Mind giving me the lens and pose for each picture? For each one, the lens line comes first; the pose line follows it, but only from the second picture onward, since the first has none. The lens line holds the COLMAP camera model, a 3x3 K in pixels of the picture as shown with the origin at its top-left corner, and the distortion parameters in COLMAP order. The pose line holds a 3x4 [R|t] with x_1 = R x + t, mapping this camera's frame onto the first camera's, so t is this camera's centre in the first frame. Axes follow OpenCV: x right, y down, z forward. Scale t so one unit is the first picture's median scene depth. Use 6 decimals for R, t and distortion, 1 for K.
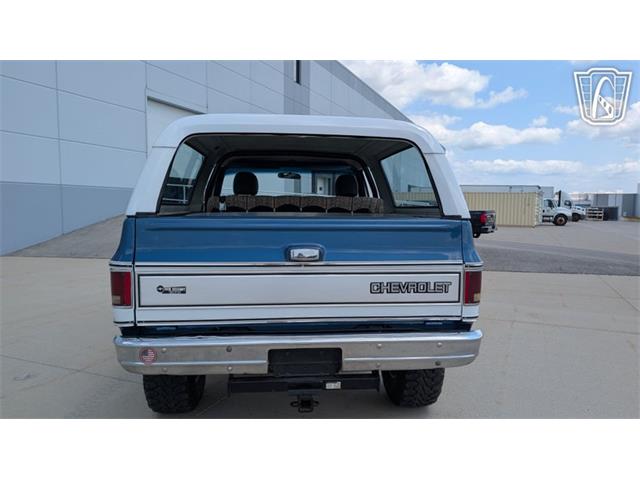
lens RADIAL K [[477.7, 0, 330.2], [0, 477.7, 236.9], [0, 0, 1]] dist [0.006509, 0.002888]
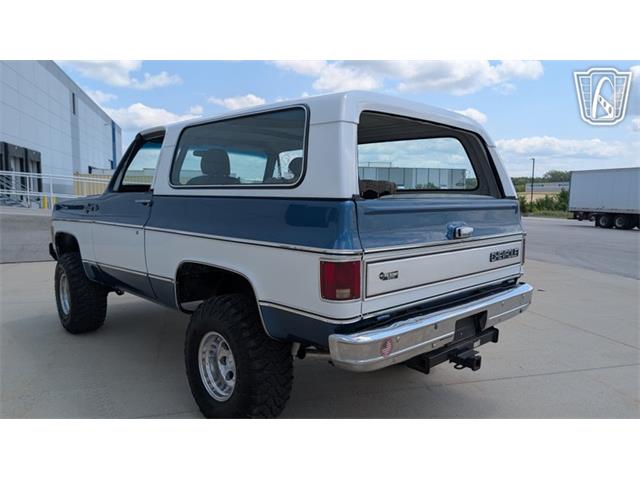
lens RADIAL K [[477.7, 0, 330.2], [0, 477.7, 236.9], [0, 0, 1]] dist [0.006509, 0.002888]
pose [[0.774285, -0.055597, 0.630390, -0.928456], [0.035525, 0.998381, 0.044419, -0.010817], [-0.631839, -0.011999, 0.775007, 0.313315]]
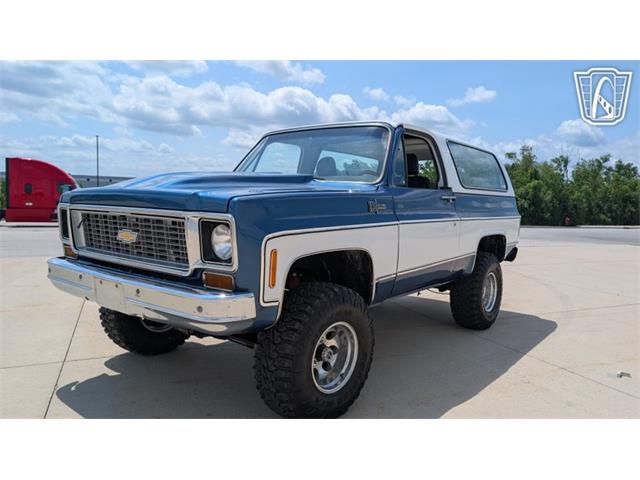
lens RADIAL K [[476.3, 0, 340.5], [0, 476.3, 248.6], [0, 0, 1]] dist [0.010393, -0.000055]
pose [[-0.742104, -0.096677, 0.663276, -1.267504], [0.005415, 0.988647, 0.150161, -0.140719], [-0.670263, 0.115026, -0.733155, 3.072656]]
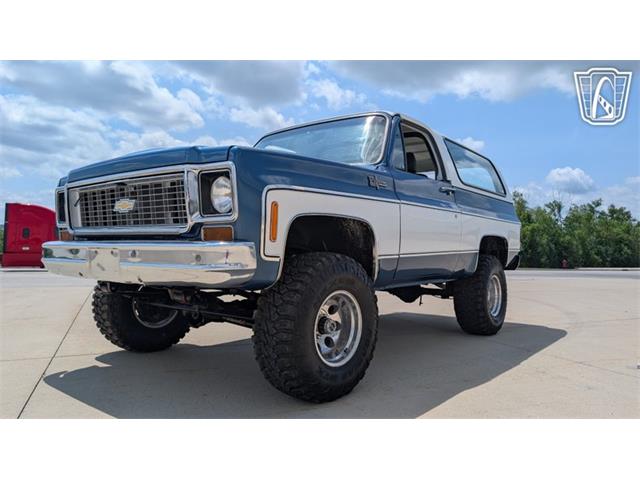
lens RADIAL K [[478.7, 0, 328.4], [0, 478.7, 240.6], [0, 0, 1]] dist [0.007393, 0.000935]
pose [[-0.734264, -0.003288, 0.678856, -1.246571], [0.022846, 0.999302, 0.029551, 0.041299], [-0.678480, 0.037208, -0.733676, 3.078004]]
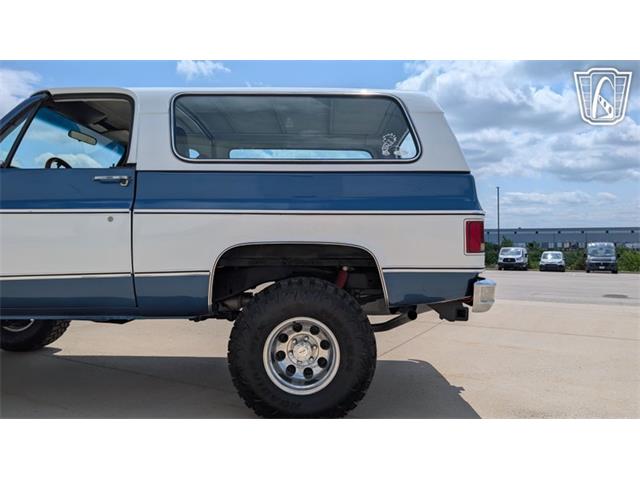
lens RADIAL K [[478.7, 0, 328.4], [0, 478.7, 240.6], [0, 0, 1]] dist [0.007393, 0.000935]
pose [[0.105124, 0.003681, 0.994452, -1.439656], [0.056546, 0.998353, -0.009673, 0.096726], [-0.992850, 0.057249, 0.104743, 1.131155]]
